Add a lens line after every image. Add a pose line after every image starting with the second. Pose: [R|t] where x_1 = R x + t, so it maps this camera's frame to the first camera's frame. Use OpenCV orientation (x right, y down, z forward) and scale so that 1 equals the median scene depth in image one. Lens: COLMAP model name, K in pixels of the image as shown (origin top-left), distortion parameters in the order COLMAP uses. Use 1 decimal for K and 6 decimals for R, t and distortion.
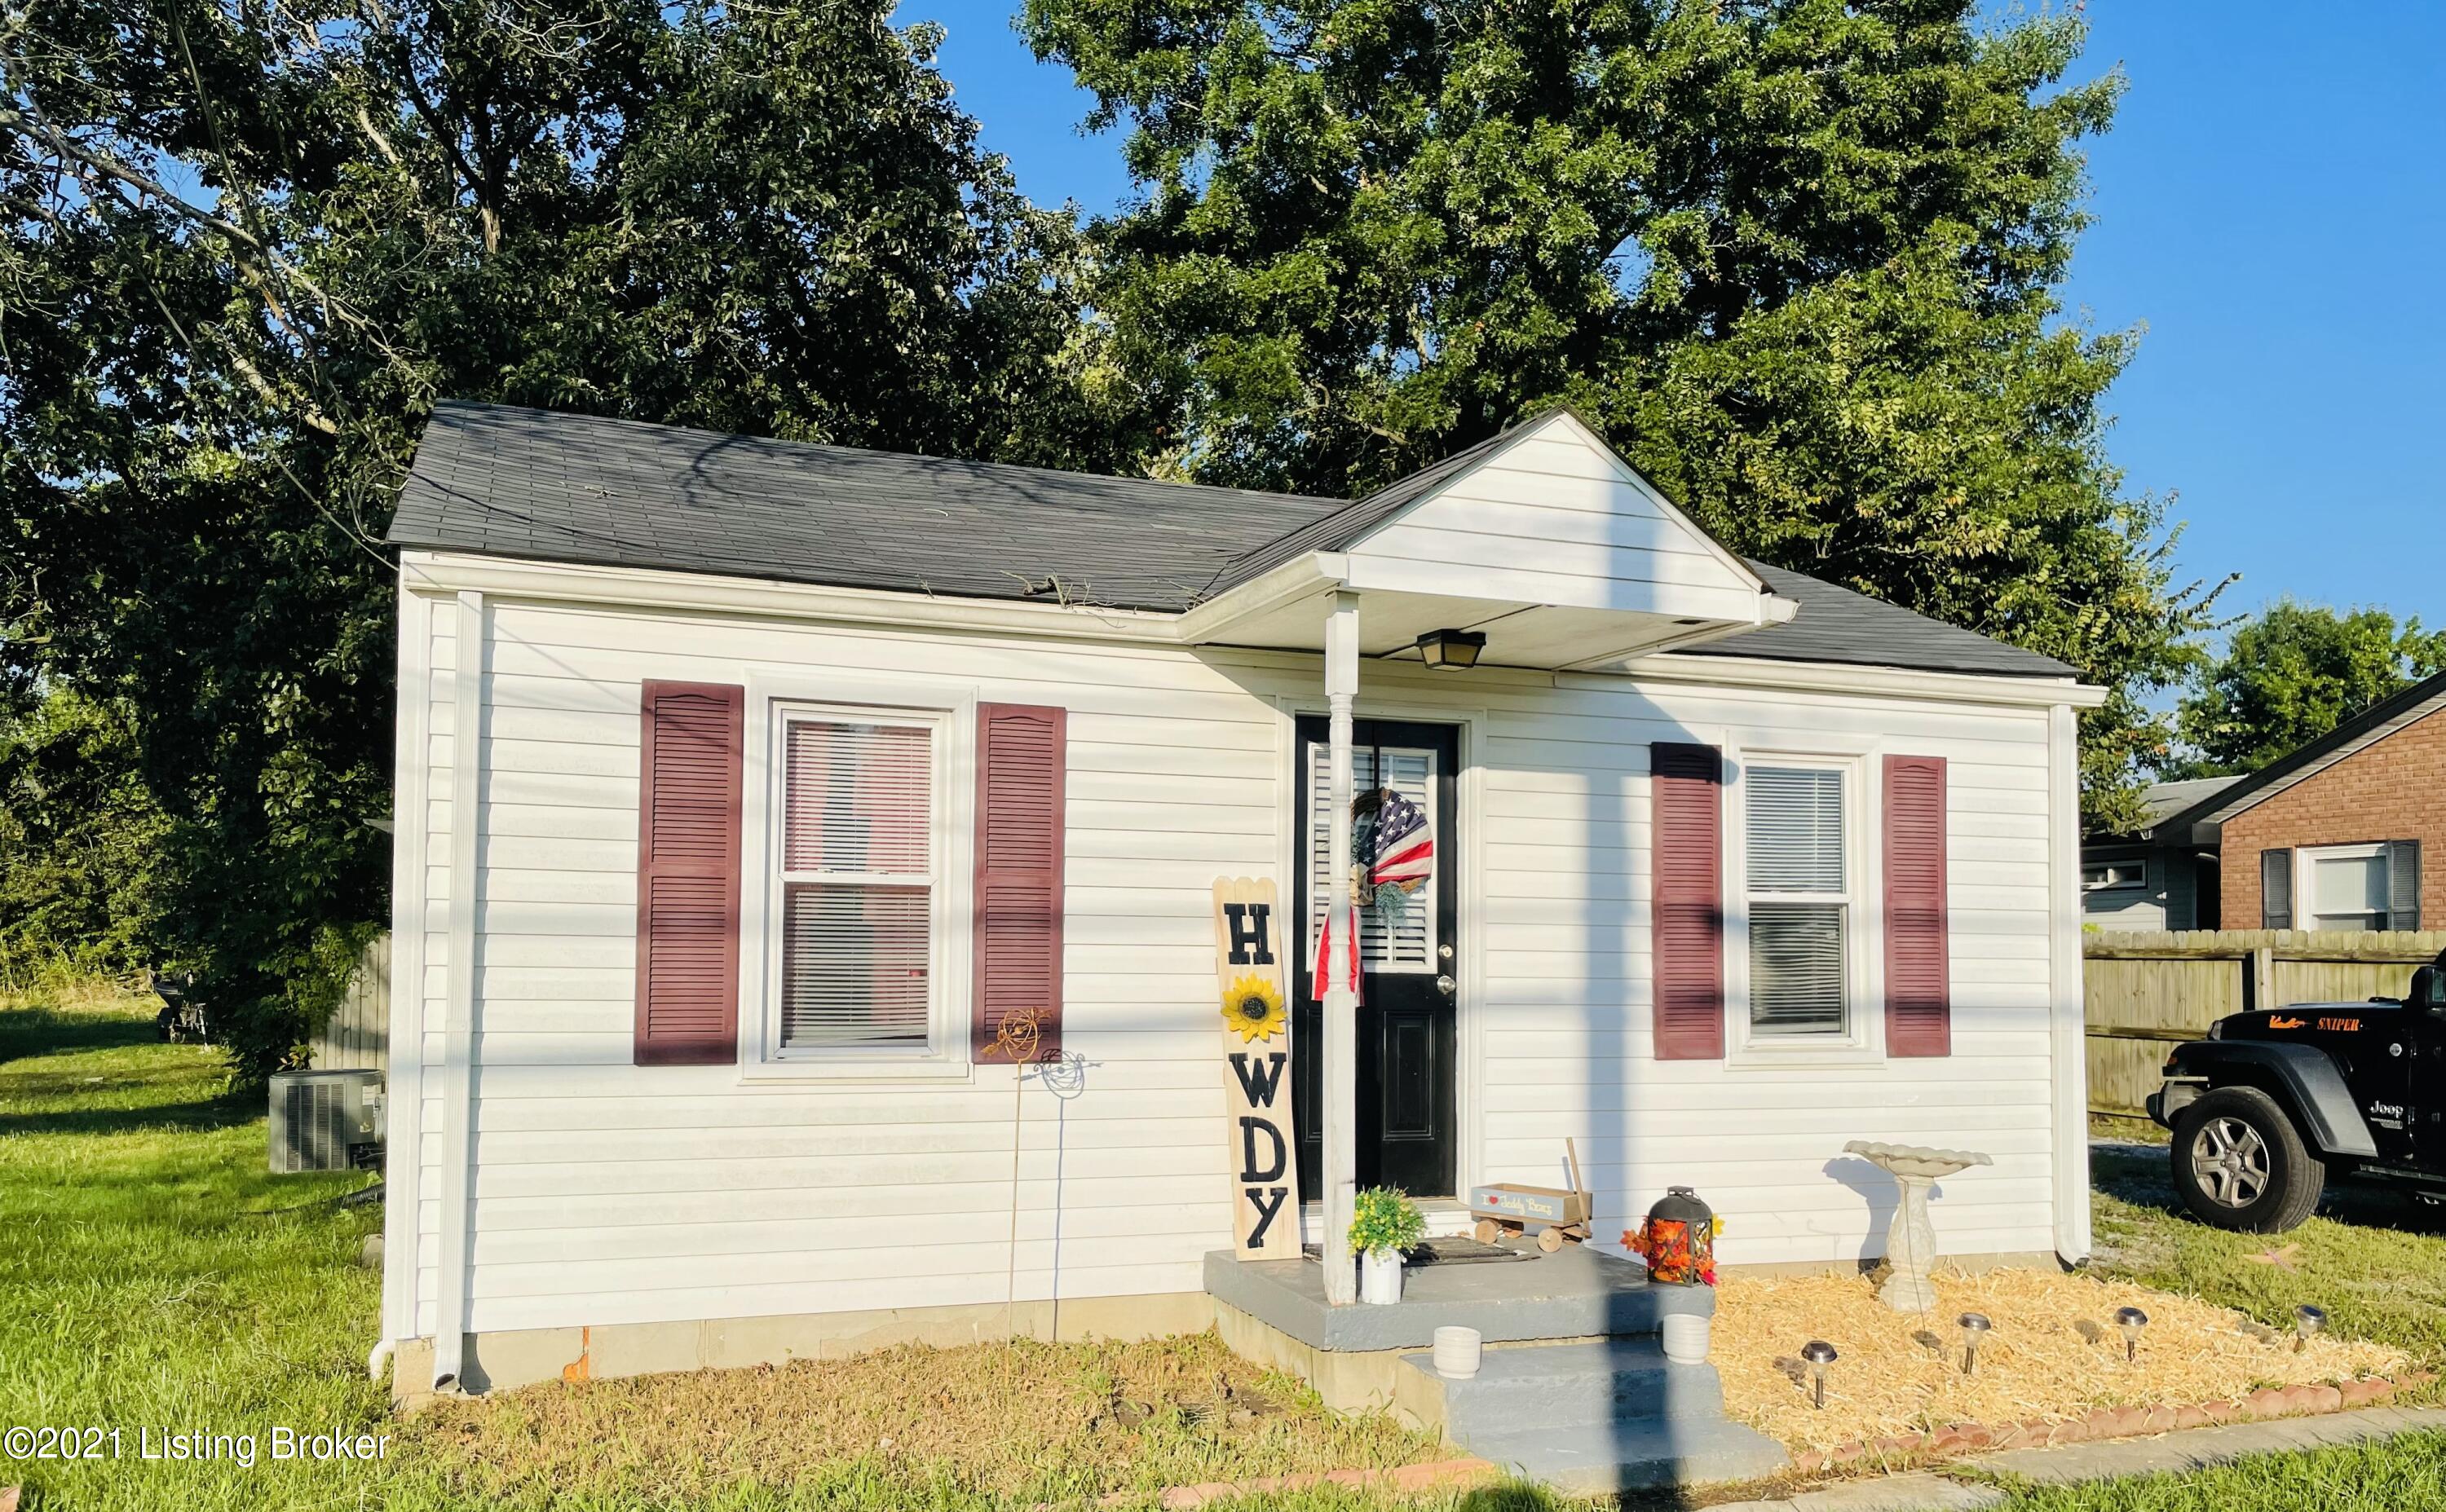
lens RADIAL K [[2058.5, 0, 1224.1], [0, 2058.5, 880.0], [0, 0, 1]] dist [0.097524, -0.000875]
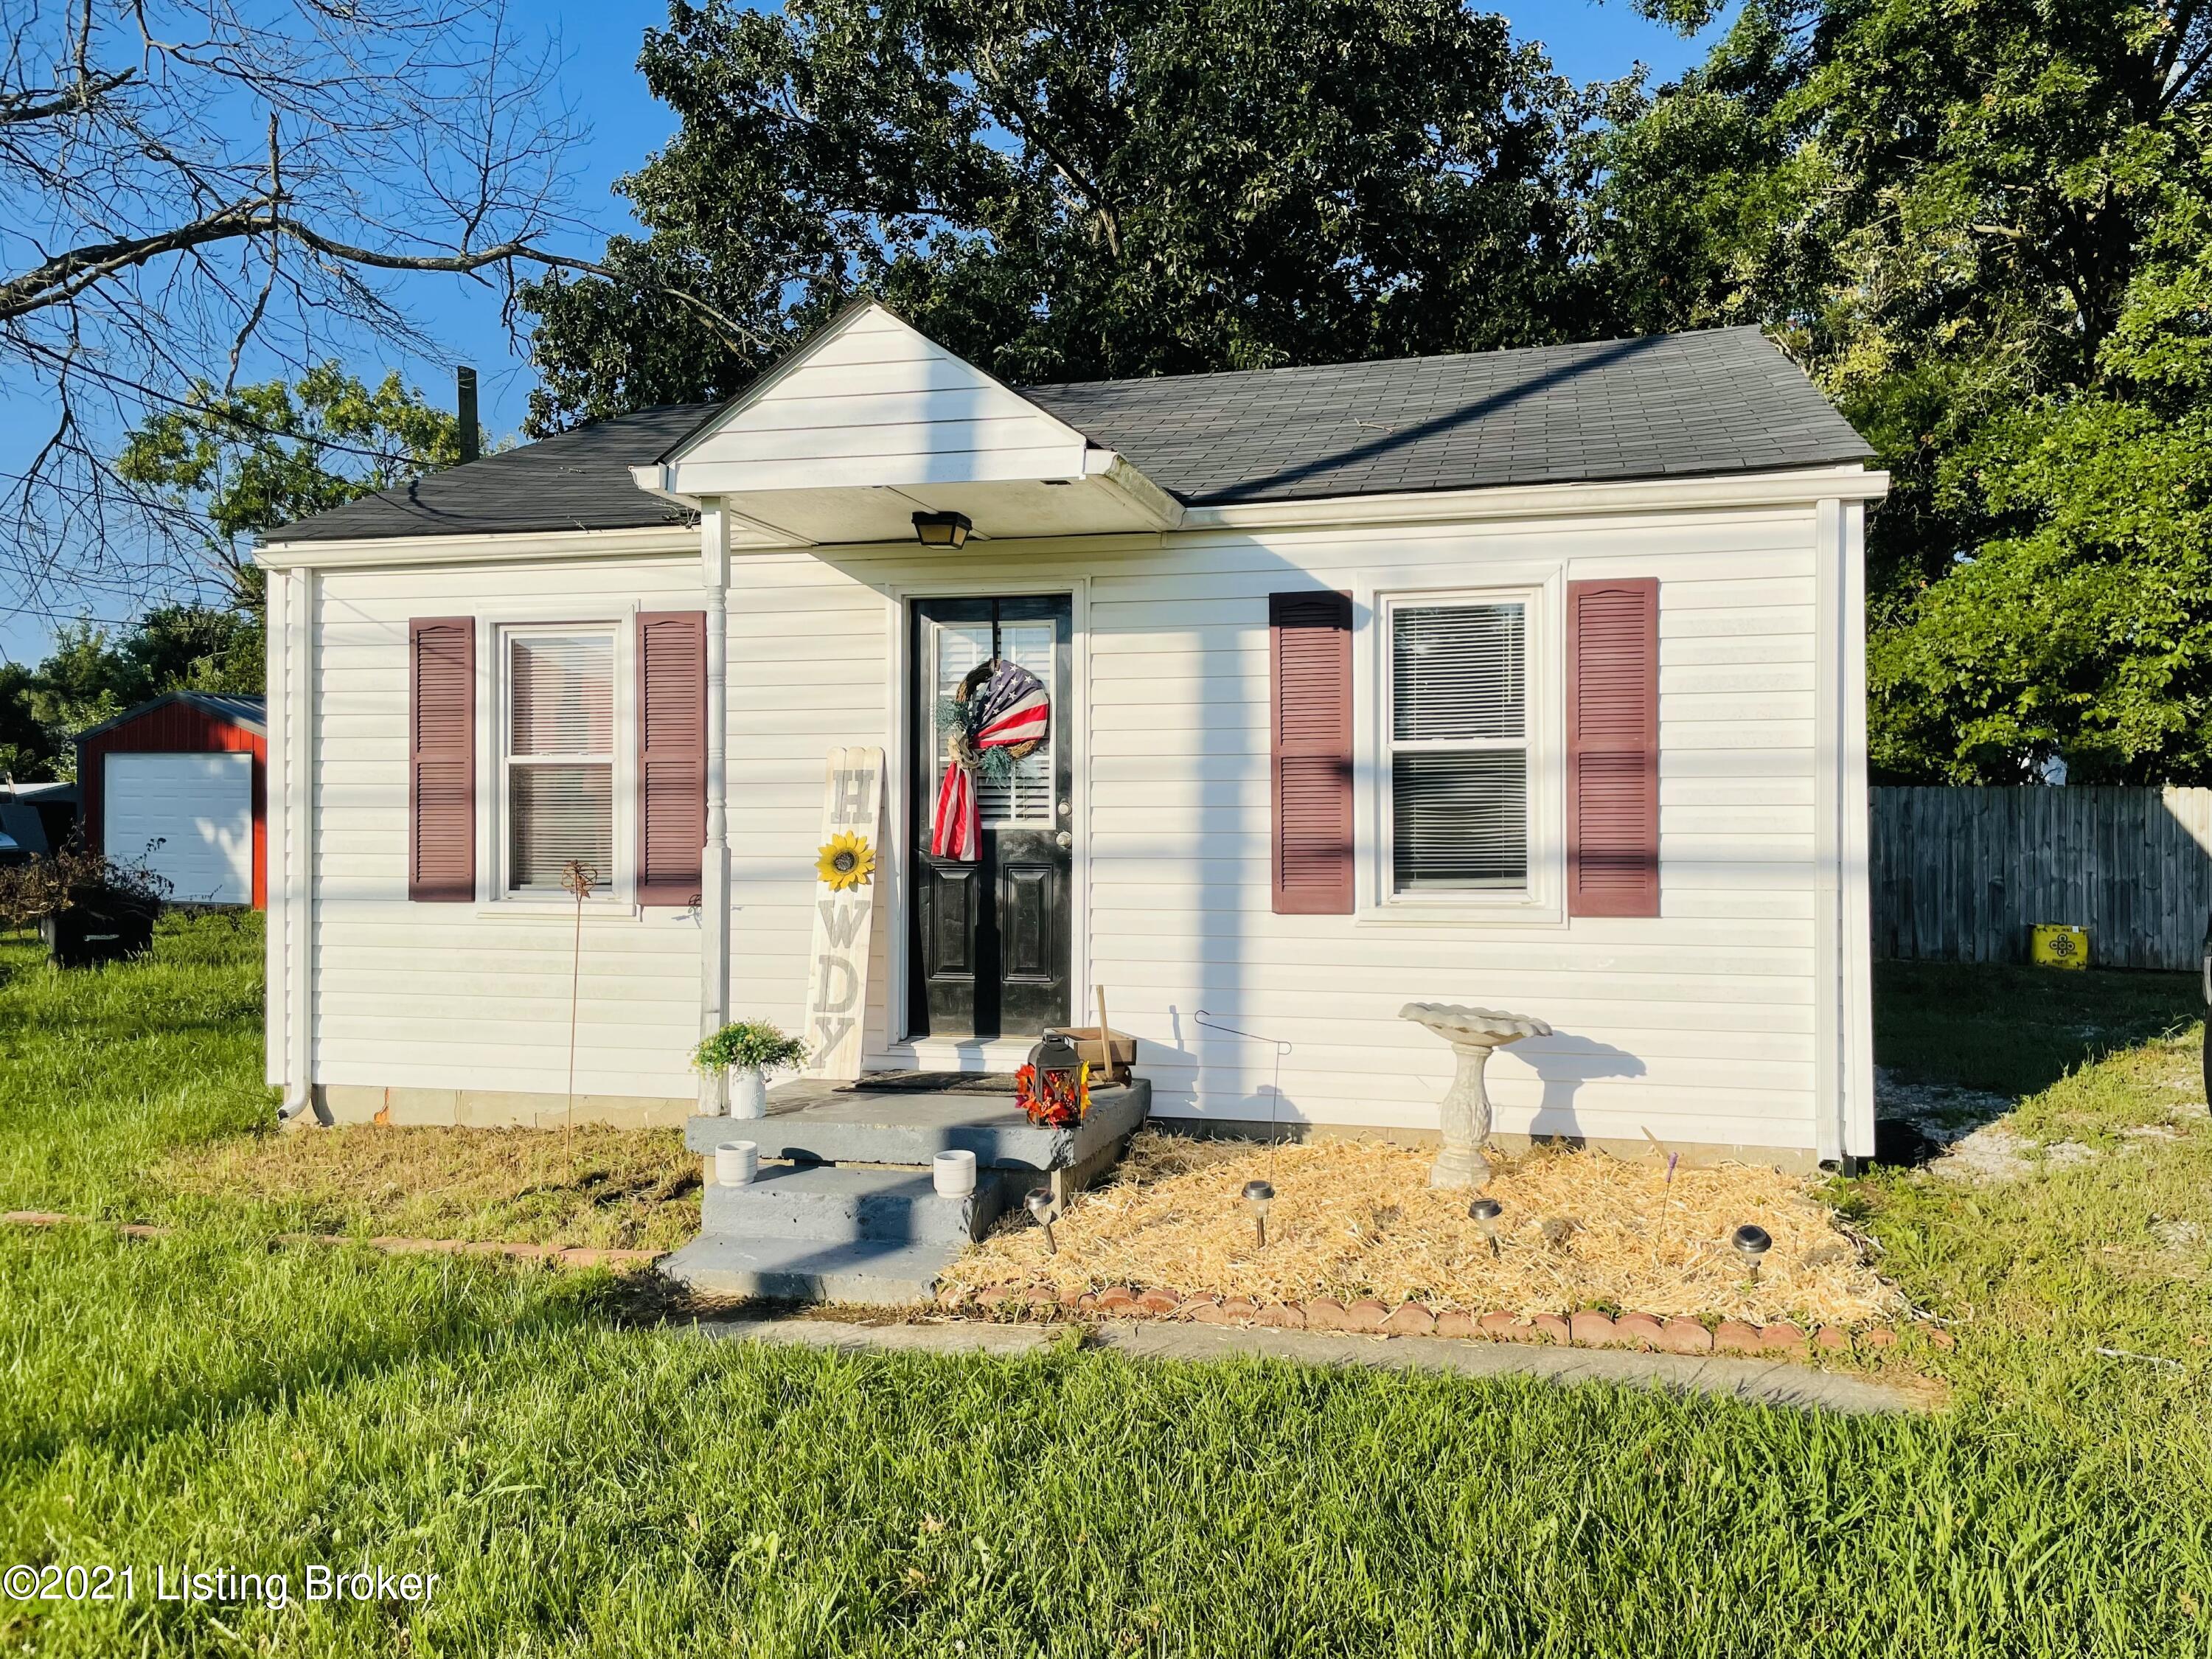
lens RADIAL K [[1760.3, 0, 1106.0], [0, 1760.3, 829.5], [0, 0, 1]] dist [0.067707, -0.160965]
pose [[0.810027, -0.008606, -0.586330, 0.659466], [0.034434, 0.998865, 0.032910, 0.016326], [0.585381, -0.046848, 0.809404, 0.275802]]
